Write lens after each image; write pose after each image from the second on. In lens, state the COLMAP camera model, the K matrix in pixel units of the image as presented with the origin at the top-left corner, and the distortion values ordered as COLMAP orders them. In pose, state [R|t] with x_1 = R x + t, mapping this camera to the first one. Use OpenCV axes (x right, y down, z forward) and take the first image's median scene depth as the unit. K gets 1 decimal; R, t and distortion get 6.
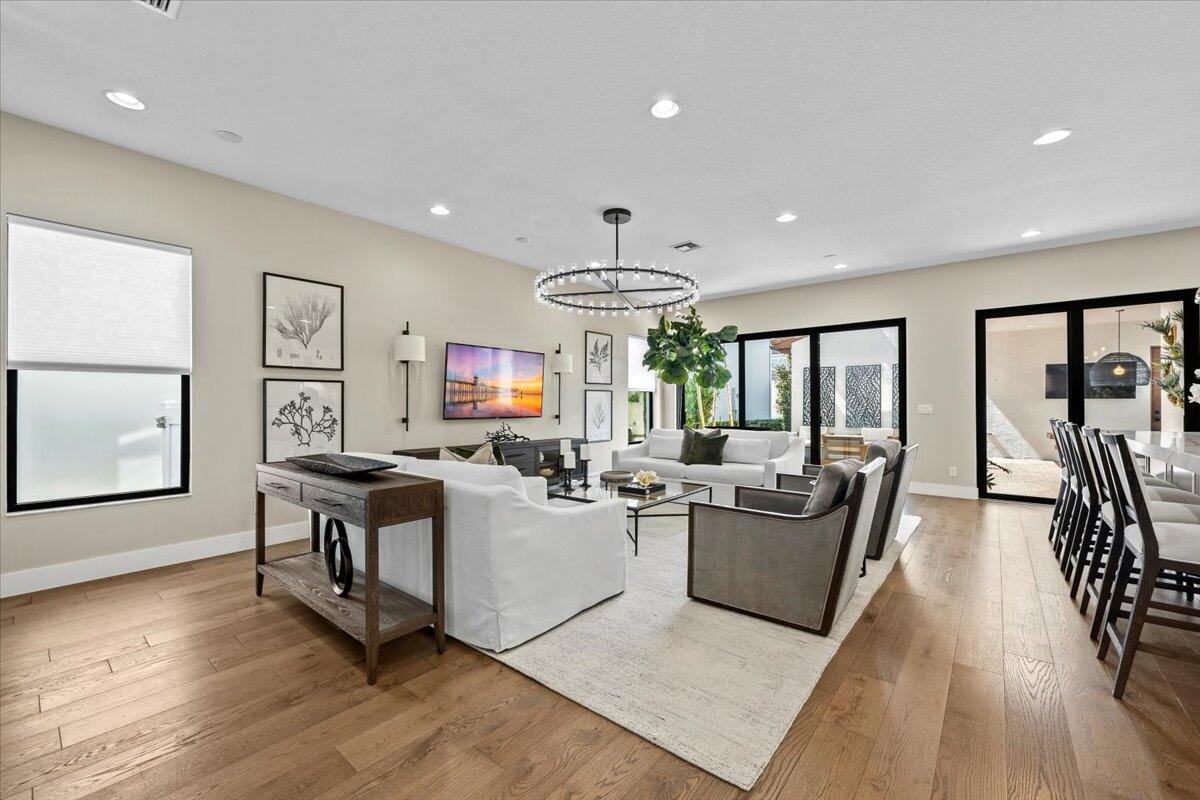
lens RADIAL K [[483.9, 0, 600.3], [0, 483.9, 409.6], [0, 0, 1]] dist [0.002024, 0.000121]
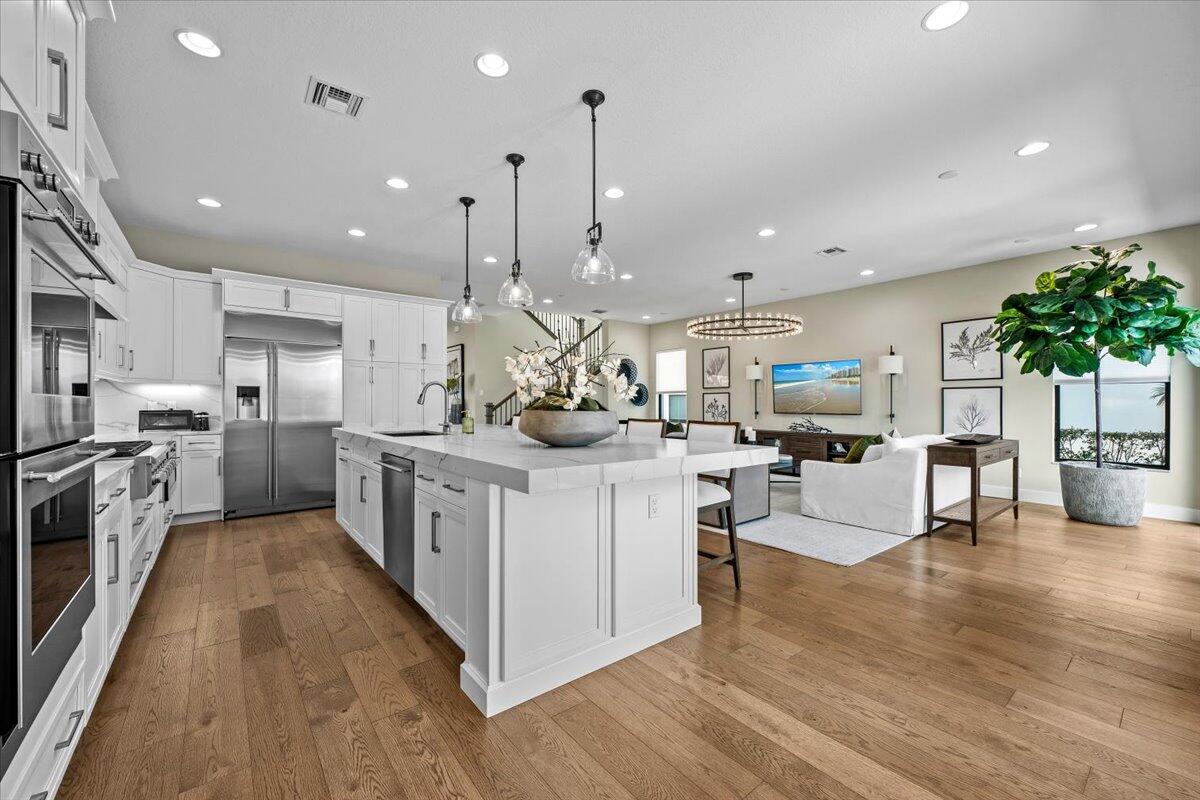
lens RADIAL K [[483.9, 0, 600.3], [0, 483.9, 409.6], [0, 0, 1]] dist [0.002024, 0.000121]
pose [[-0.198737, 0.009329, -0.980008, 1.585606], [-0.010988, 0.999871, 0.011747, -0.004803], [0.979991, 0.013103, -0.198609, 0.876842]]
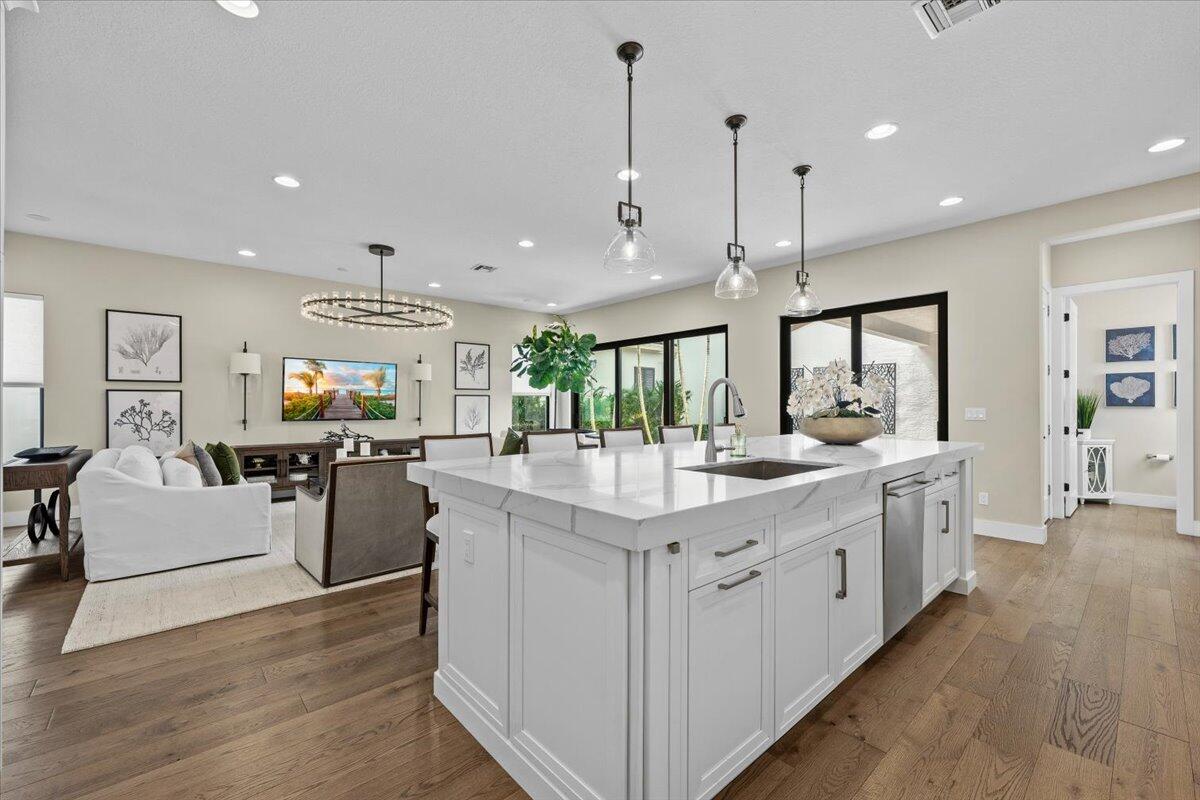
lens RADIAL K [[486.2, 0, 606.5], [0, 486.2, 405.6], [0, 0, 1]] dist [-0.005456, -0.000040]
pose [[0.990570, -0.002258, -0.136991, 0.749590], [0.000621, 0.999928, -0.011995, -0.003253], [0.137008, 0.011797, 0.990500, -0.105207]]
